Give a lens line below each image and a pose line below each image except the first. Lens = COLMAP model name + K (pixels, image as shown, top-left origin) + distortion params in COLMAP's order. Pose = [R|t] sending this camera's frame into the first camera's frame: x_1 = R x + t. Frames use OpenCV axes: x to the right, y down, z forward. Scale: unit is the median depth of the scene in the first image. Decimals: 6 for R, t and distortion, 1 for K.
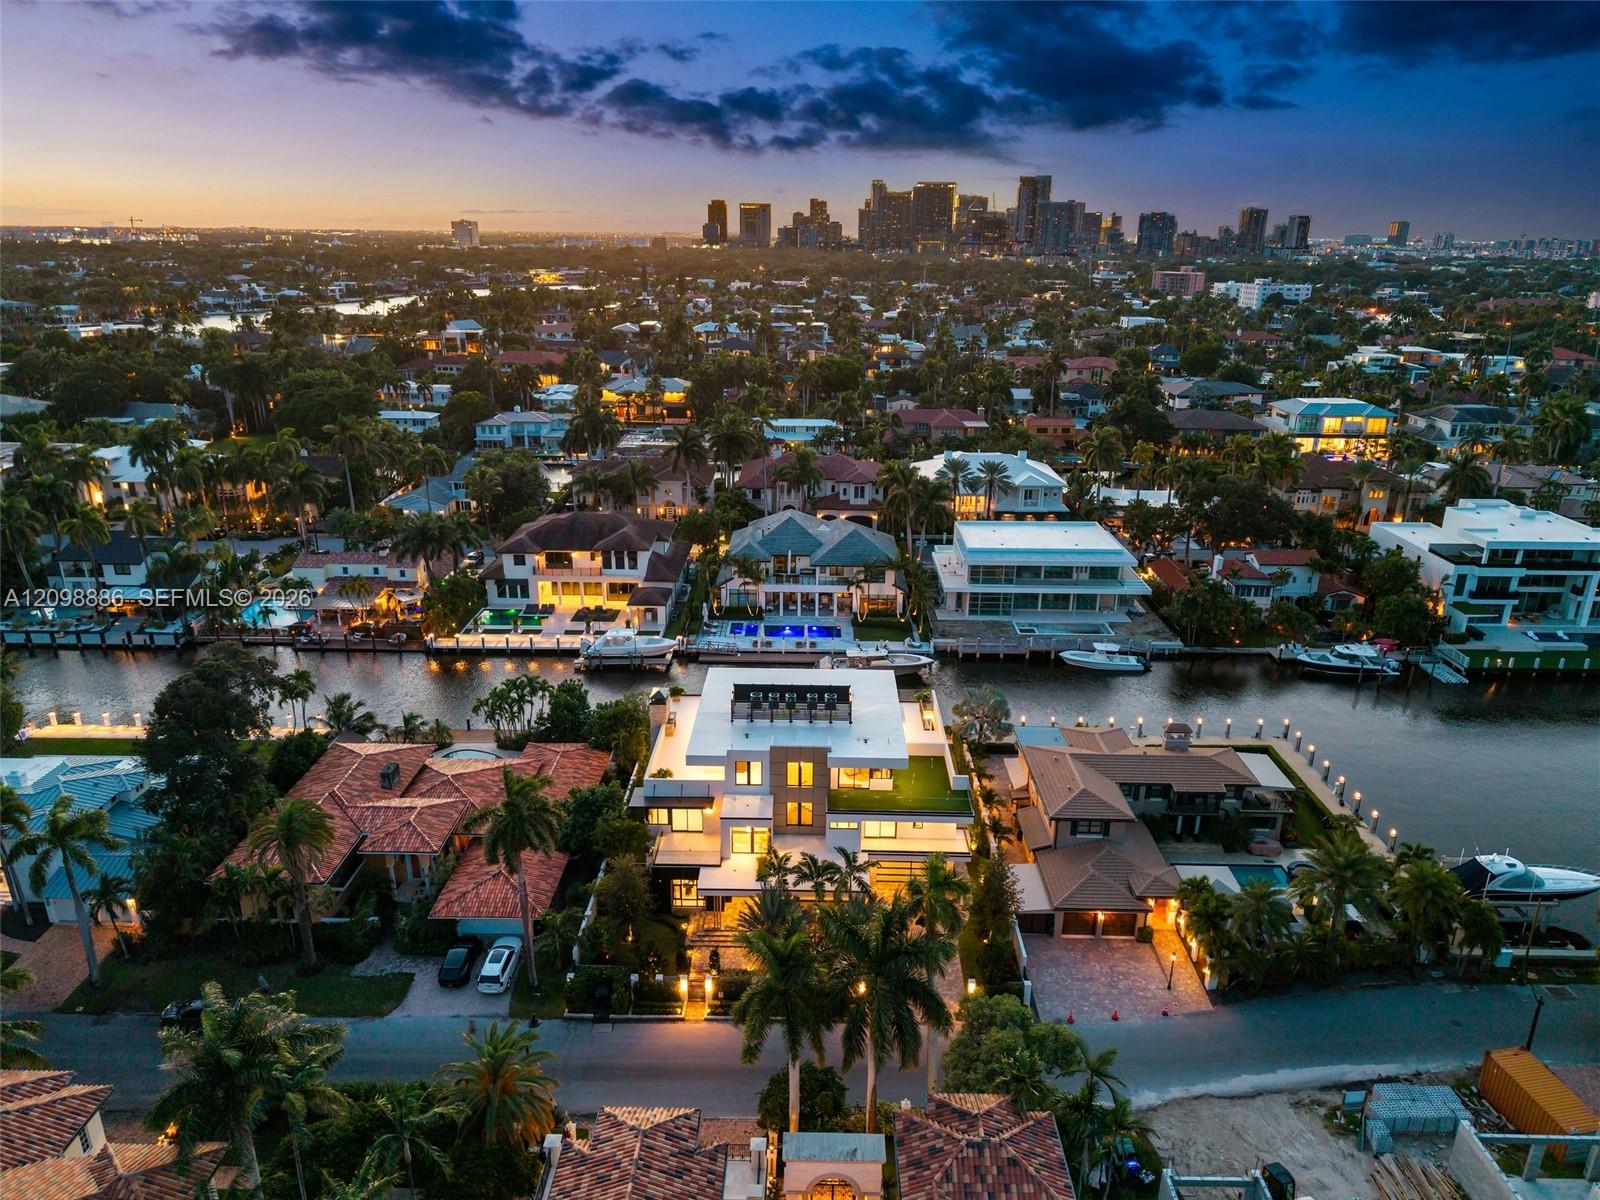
lens RADIAL K [[1042.7, 0, 800.0], [0, 1042.7, 600.0], [0, 0, 1]] dist [0.040751, -0.046061]
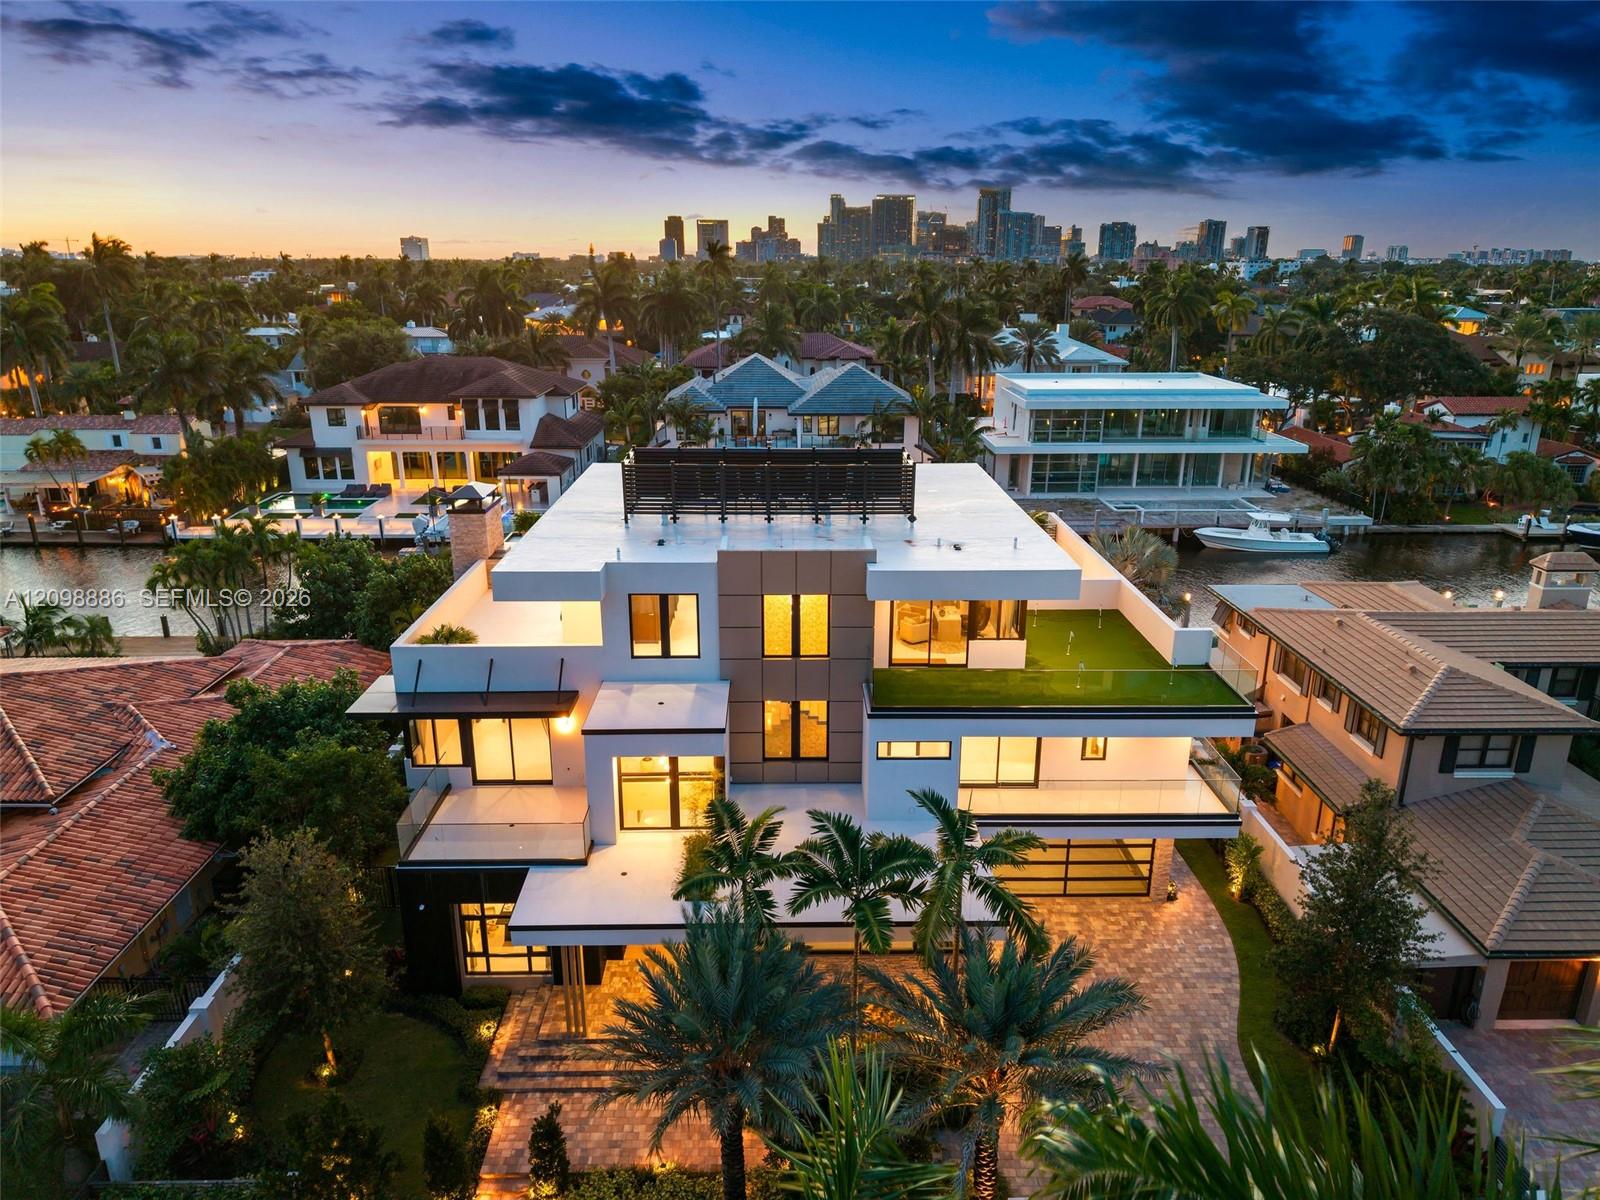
lens RADIAL K [[1055.6, 0, 800.0], [0, 1055.6, 600.0], [0, 0, 1]] dist [-0.002704, -0.000796]
pose [[0.999276, -0.015852, 0.034595, -0.007075], [0.016675, 0.999581, -0.023644, 0.098161], [-0.034205, 0.024204, 0.999122, 0.356103]]
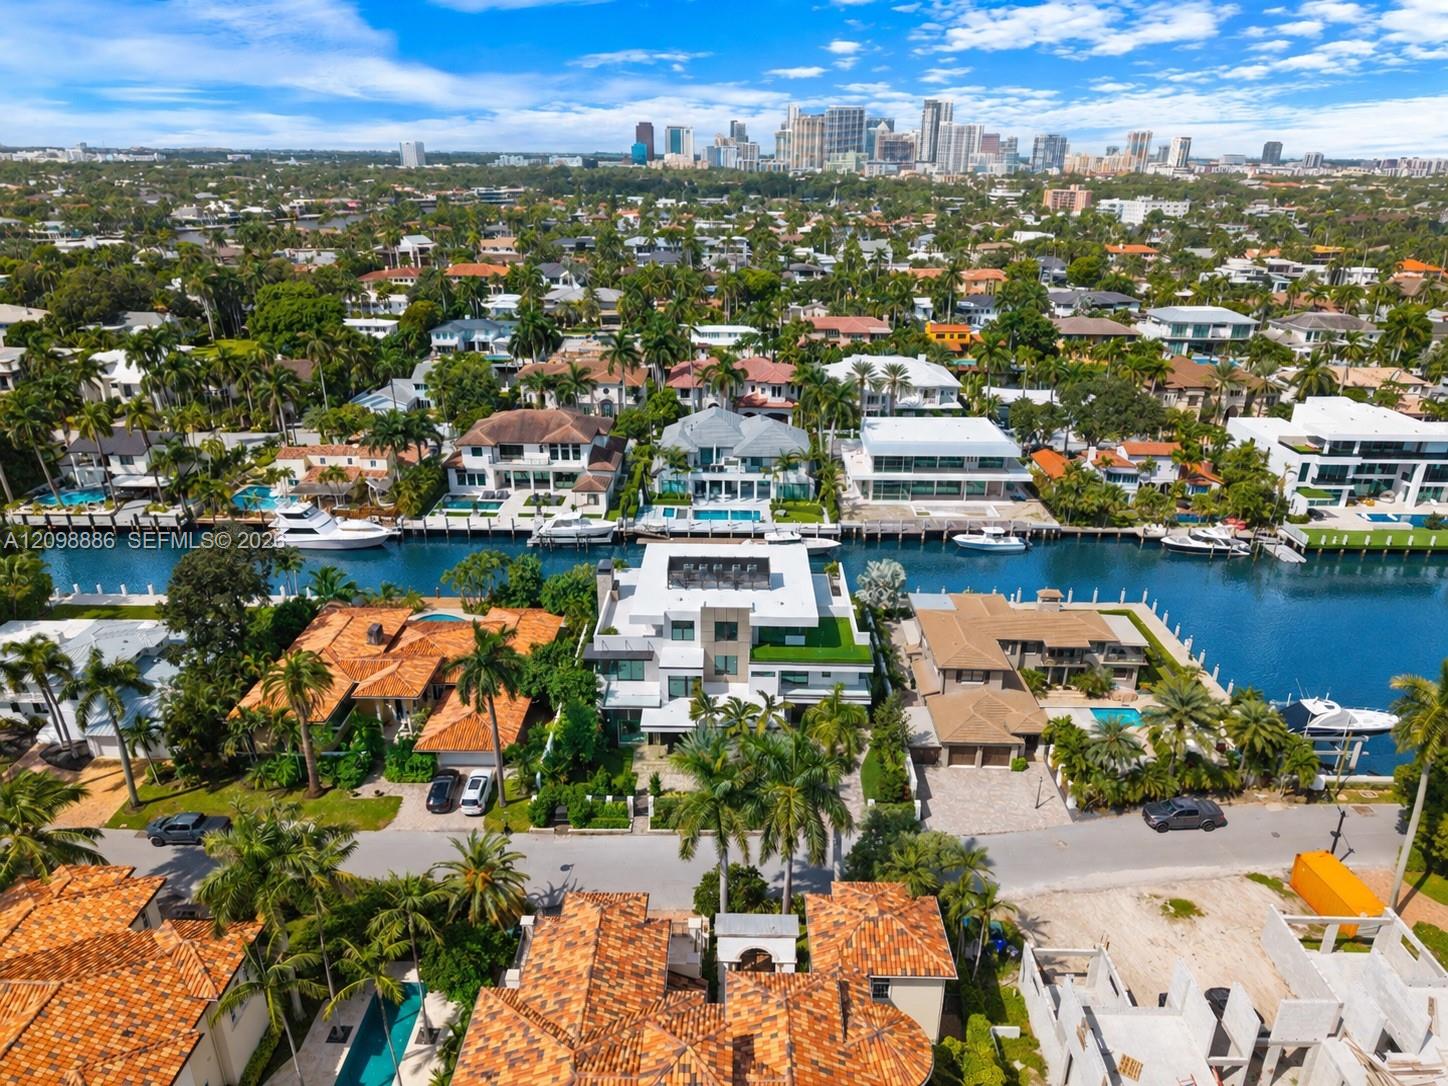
lens RADIAL K [[943.6, 0, 724.0], [0, 943.6, 543.0], [0, 0, 1]] dist [0.040751, -0.046061]
pose [[0.999996, -0.001468, 0.002564, -0.003012], [0.001329, 0.998573, 0.053385, 0.006376], [-0.002639, -0.053381, 0.998571, -0.032257]]
